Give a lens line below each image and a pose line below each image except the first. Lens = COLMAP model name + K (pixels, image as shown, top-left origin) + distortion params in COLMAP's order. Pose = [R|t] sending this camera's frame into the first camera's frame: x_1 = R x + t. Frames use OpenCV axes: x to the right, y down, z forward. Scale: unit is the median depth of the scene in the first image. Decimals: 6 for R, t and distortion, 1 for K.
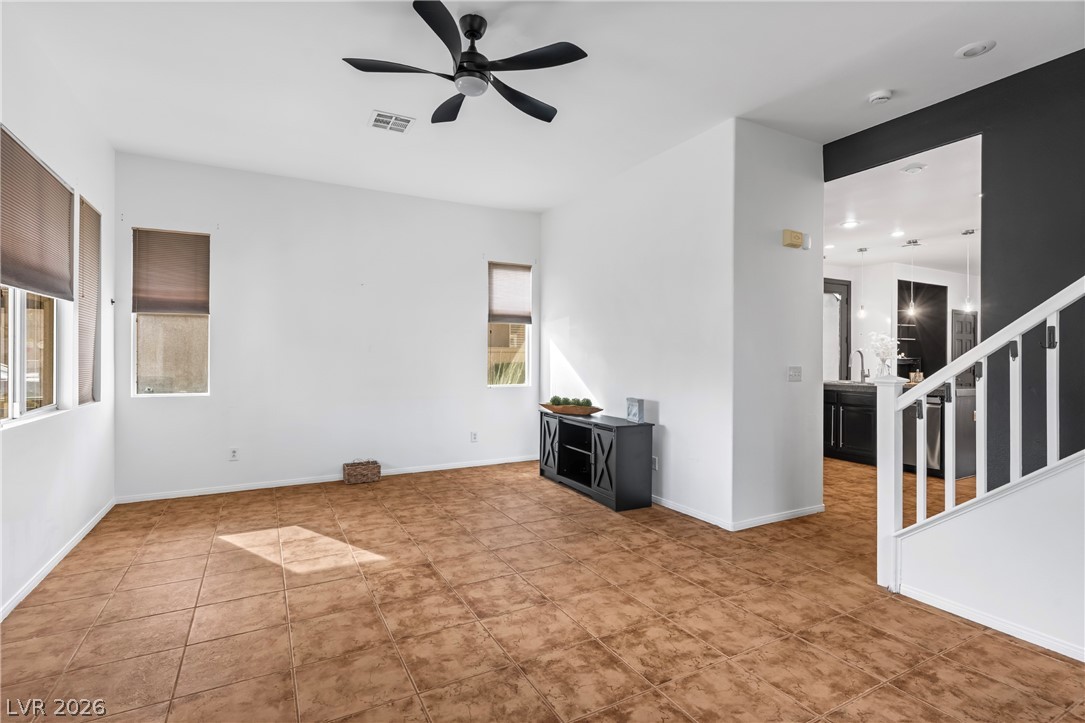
lens RADIAL K [[514.0, 0, 531.9], [0, 514.0, 364.5], [0, 0, 1]] dist [0.001806, 0.000232]
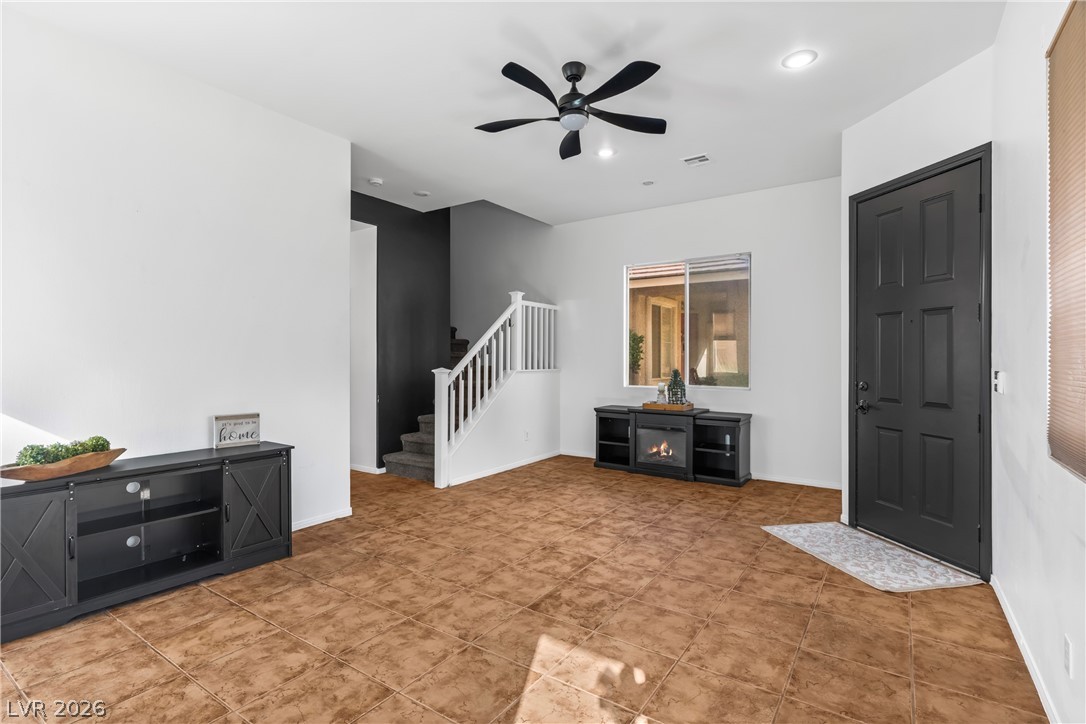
lens RADIAL K [[522.1, 0, 546.3], [0, 522.1, 357.6], [0, 0, 1]] dist [-0.002797, 0.000285]
pose [[-0.465245, -0.002035, 0.885180, -0.799522], [0.012307, 0.999886, 0.008767, -0.021362], [-0.885096, 0.014973, -0.465167, 1.132400]]
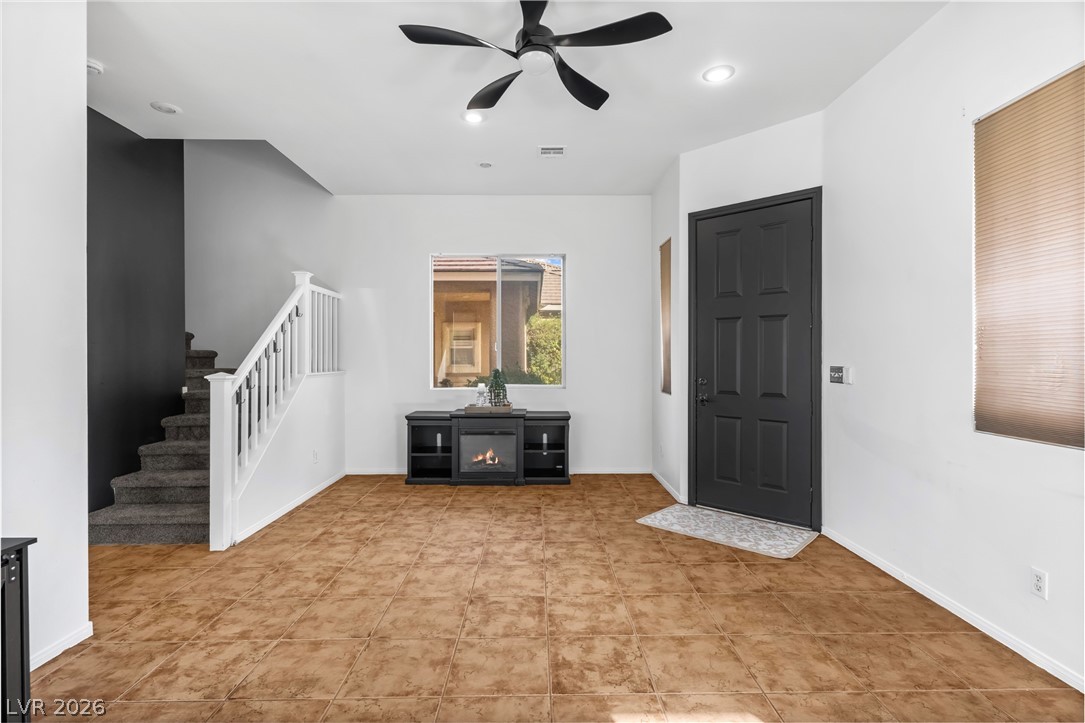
lens RADIAL K [[510.3, 0, 543.0], [0, 510.3, 359.1], [0, 0, 1]] dist [0.000431, 0.000183]
pose [[-0.891795, -0.001817, 0.452436, -0.387909], [0.007528, 0.999794, 0.018852, -0.022661], [-0.452377, 0.020218, -0.891598, 1.286198]]
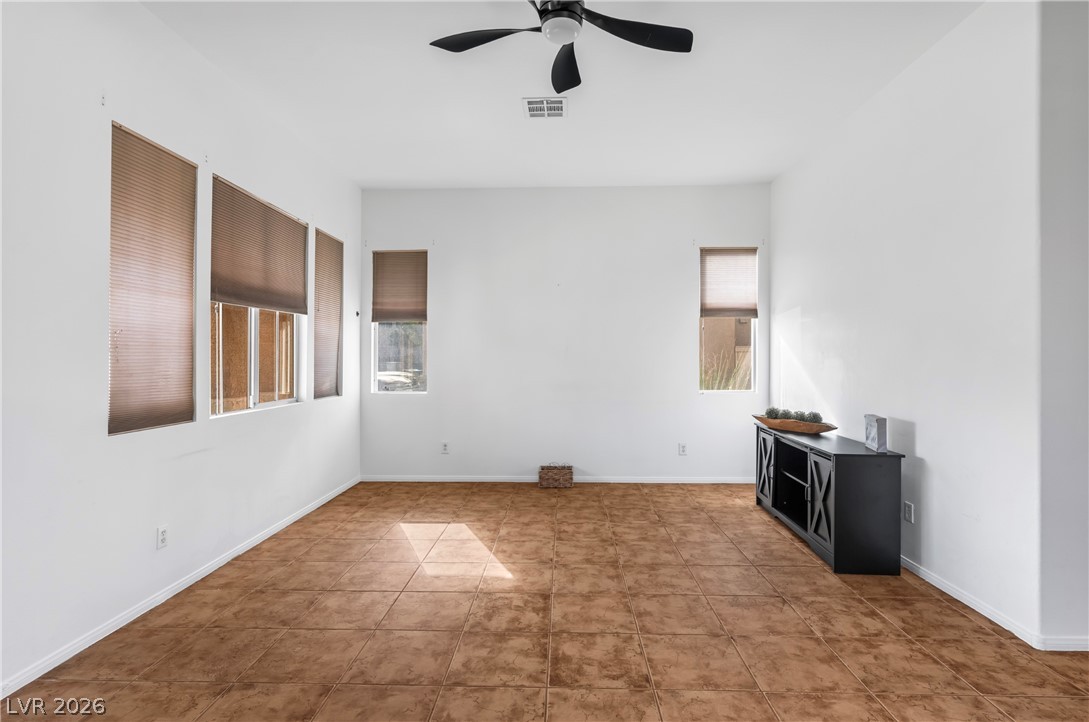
lens RADIAL K [[512.1, 0, 545.0], [0, 512.1, 358.6], [0, 0, 1]] dist [0.000431, 0.000183]
pose [[0.867058, -0.004974, -0.498183, 0.189124], [-0.003328, 0.999870, -0.015776, 0.001181], [0.498196, 0.015337, 0.866929, 0.197912]]
